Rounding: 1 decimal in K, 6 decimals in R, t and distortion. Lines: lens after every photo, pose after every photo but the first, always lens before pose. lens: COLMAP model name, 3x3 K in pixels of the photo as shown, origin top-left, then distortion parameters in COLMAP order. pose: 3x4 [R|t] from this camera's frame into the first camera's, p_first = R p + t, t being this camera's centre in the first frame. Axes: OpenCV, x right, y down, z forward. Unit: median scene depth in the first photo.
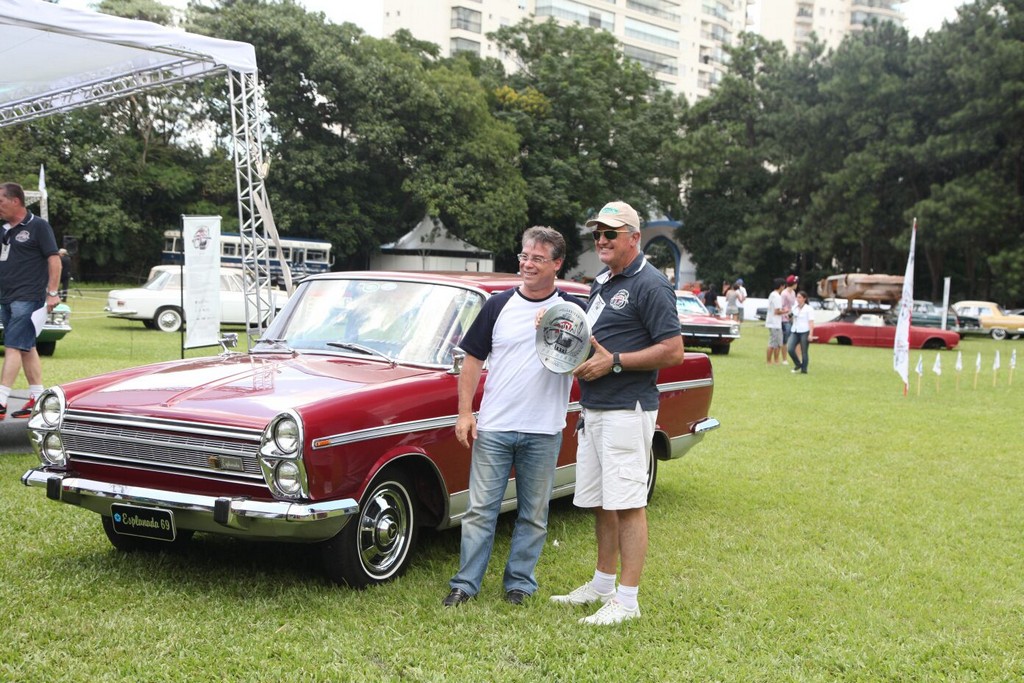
lens RADIAL K [[1398.7, 0, 502.2], [0, 1398.7, 312.9], [0, 0, 1]] dist [0.177576, 0.000000]
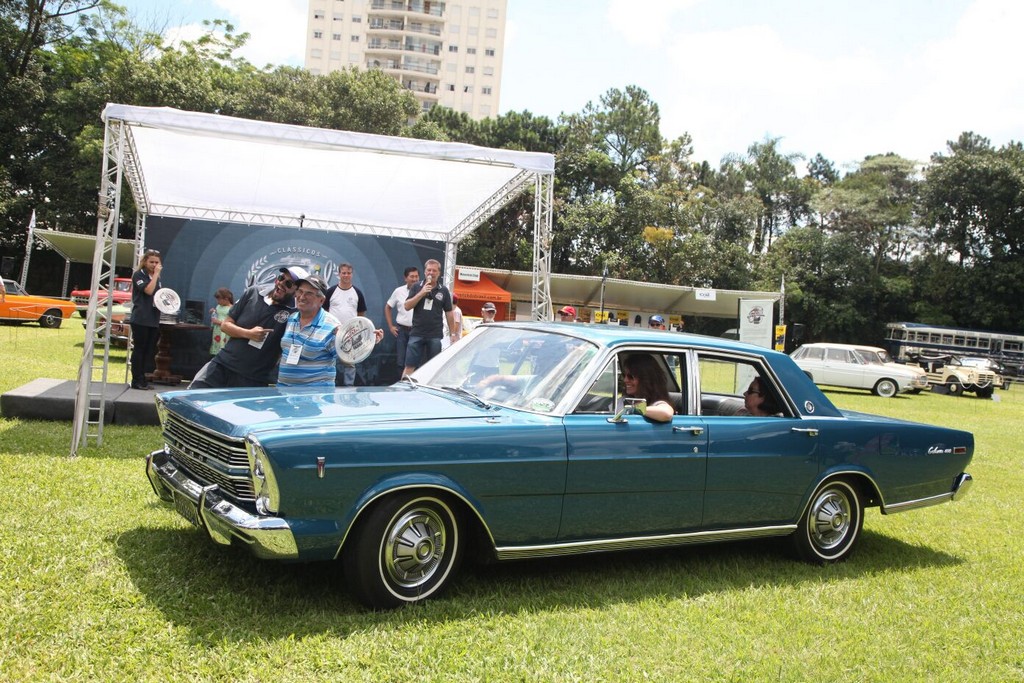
lens RADIAL K [[991.5, 0, 512.3], [0, 991.5, 347.2], [0, 0, 1]] dist [0.008599, 0.000000]
pose [[0.785946, 0.037026, -0.617185, 0.060120], [-0.060956, 0.997983, -0.017754, 0.003098], [0.615283, 0.051575, 0.786618, 0.033501]]
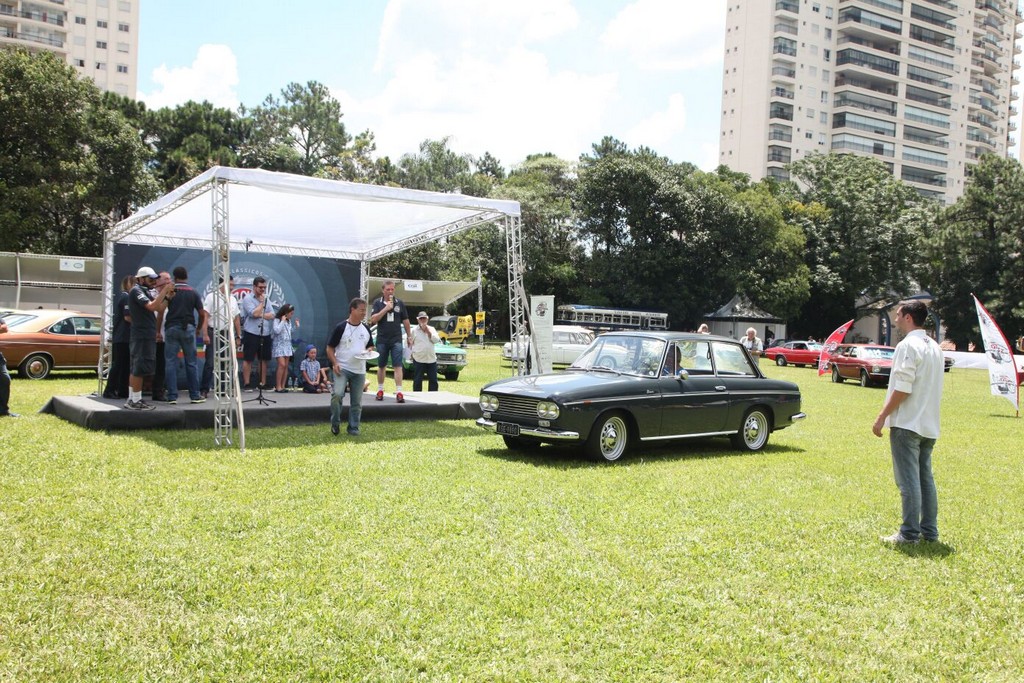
lens RADIAL K [[991.5, 0, 517.7], [0, 991.5, 359.6], [0, 0, 1]] dist [0.008599, 0.000000]
pose [[0.956557, 0.007756, -0.291441, 0.030029], [-0.008953, 0.999956, -0.002773, 0.003200], [0.291407, 0.005262, 0.956585, -0.036048]]
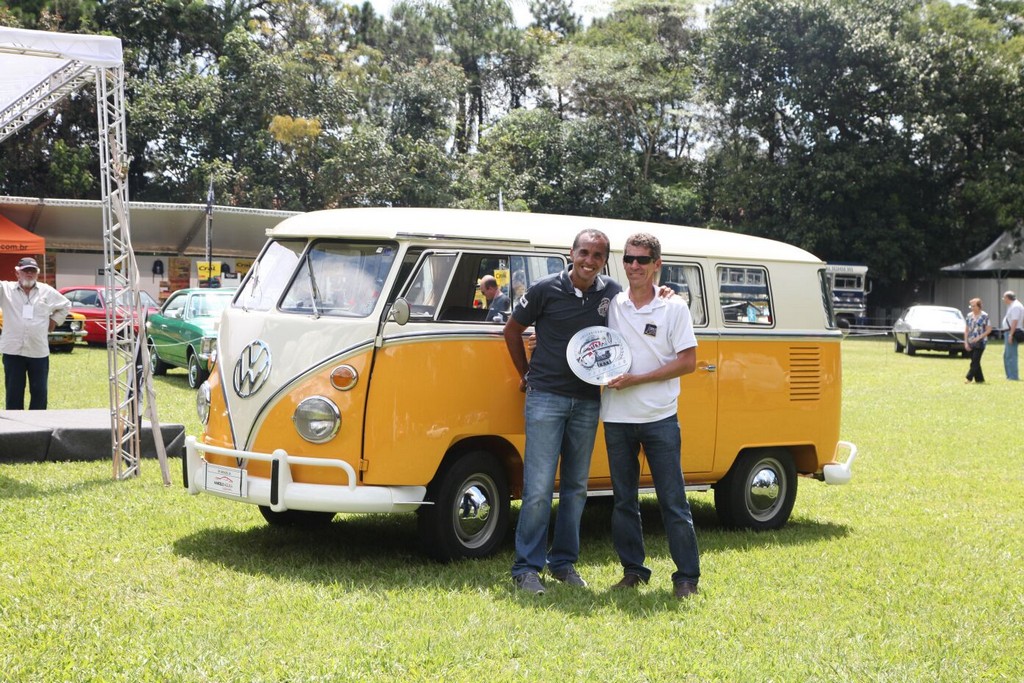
lens RADIAL K [[1713.2, 0, 518.2], [0, 1713.2, 343.8], [0, 0, 1]] dist [0.244759, 0.000000]
pose [[0.920618, -0.010550, -0.390321, 0.079253], [0.006764, 0.999916, -0.011073, 0.004841], [0.390405, 0.007554, 0.920612, 0.004114]]
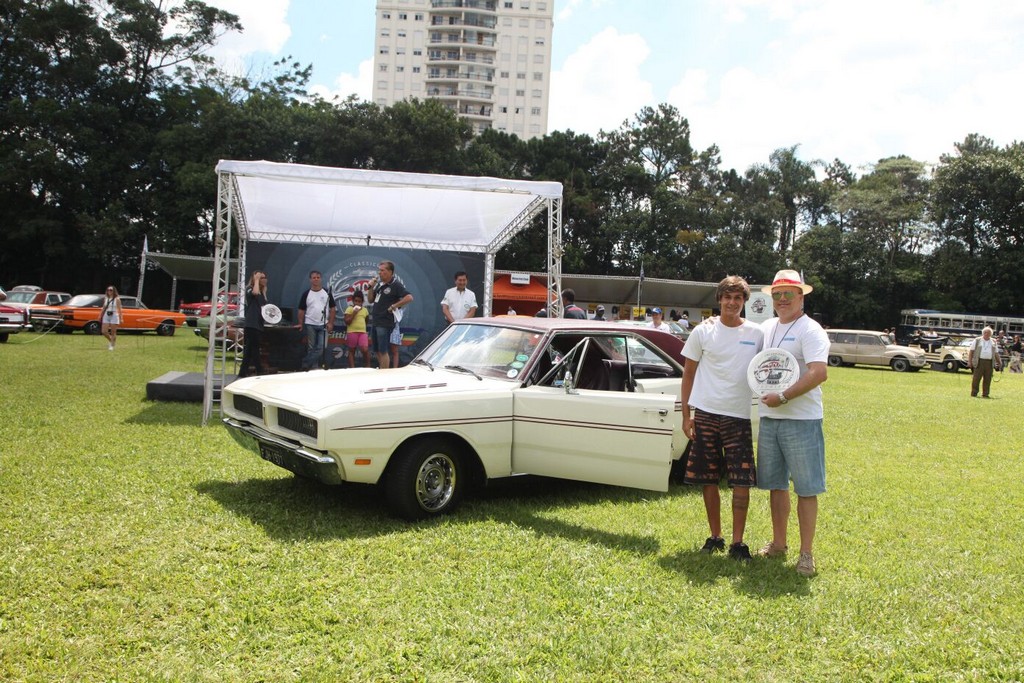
lens RADIAL K [[912.0, 0, 517.9], [0, 912.0, 345.0], [0, 0, 1]] dist [-0.035255, 0.027679]
pose [[0.751068, 0.015133, -0.660051, 0.080700], [-0.032883, 0.999354, -0.014504, 0.004870], [0.659405, 0.032598, 0.751080, 0.018205]]
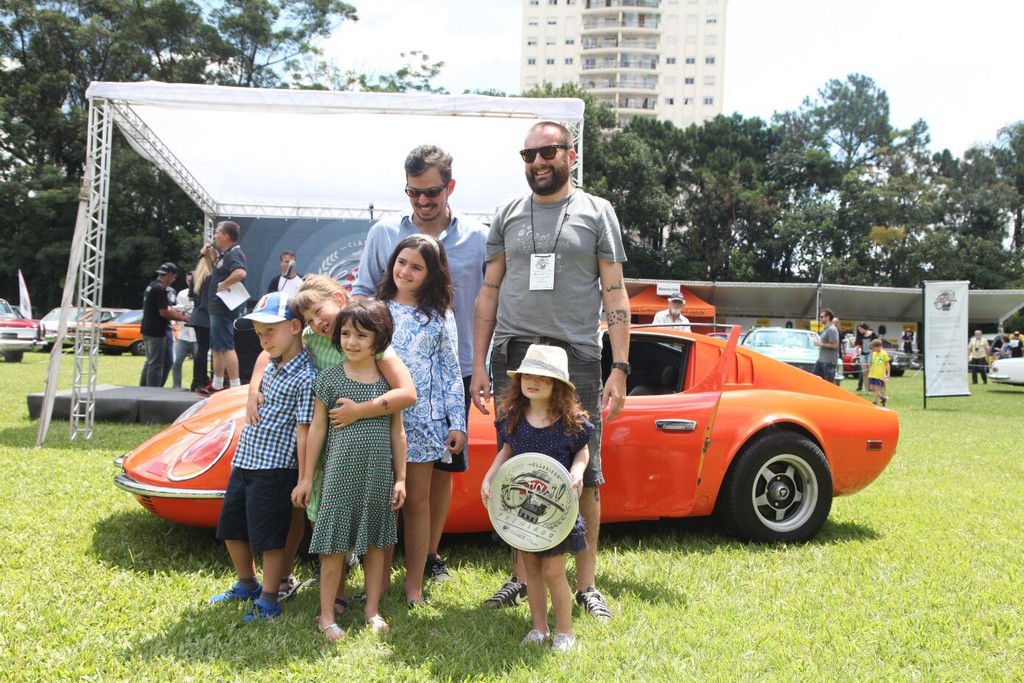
lens RADIAL K [[1034.9, 0, 509.1], [0, 1034.9, 338.3], [0, 0, 1]] dist [0.015235, 0.000000]
pose [[0.618338, -0.018885, -0.785685, 0.070987], [-0.029114, 0.998475, -0.046912, 0.008722], [0.785373, 0.051882, 0.616845, 0.063794]]
